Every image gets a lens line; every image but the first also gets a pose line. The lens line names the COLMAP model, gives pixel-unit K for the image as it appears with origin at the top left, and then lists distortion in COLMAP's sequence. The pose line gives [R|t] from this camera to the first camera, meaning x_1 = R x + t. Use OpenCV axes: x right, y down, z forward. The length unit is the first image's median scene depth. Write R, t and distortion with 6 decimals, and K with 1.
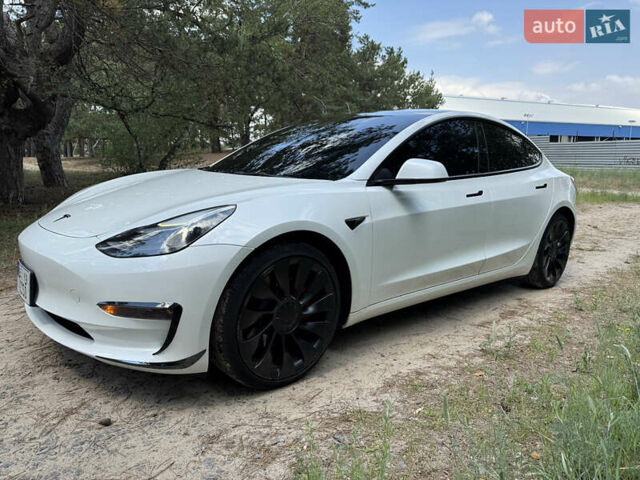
lens RADIAL K [[460.7, 0, 320.0], [0, 460.7, 240.0], [0, 0, 1]] dist [0.003324, -0.008422]
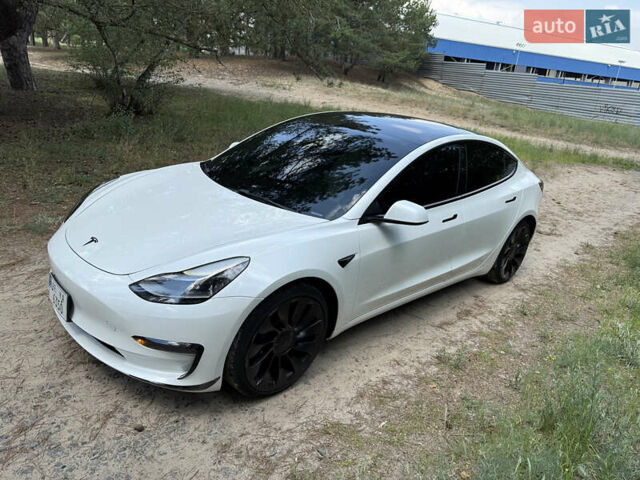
lens RADIAL K [[460.7, 0, 320.0], [0, 460.7, 240.0], [0, 0, 1]] dist [0.003324, -0.008422]
pose [[0.994760, 0.076415, 0.067915, -0.080043], [-0.087642, 0.979448, 0.181661, -0.325638], [-0.052638, -0.186661, 0.981013, -0.147666]]
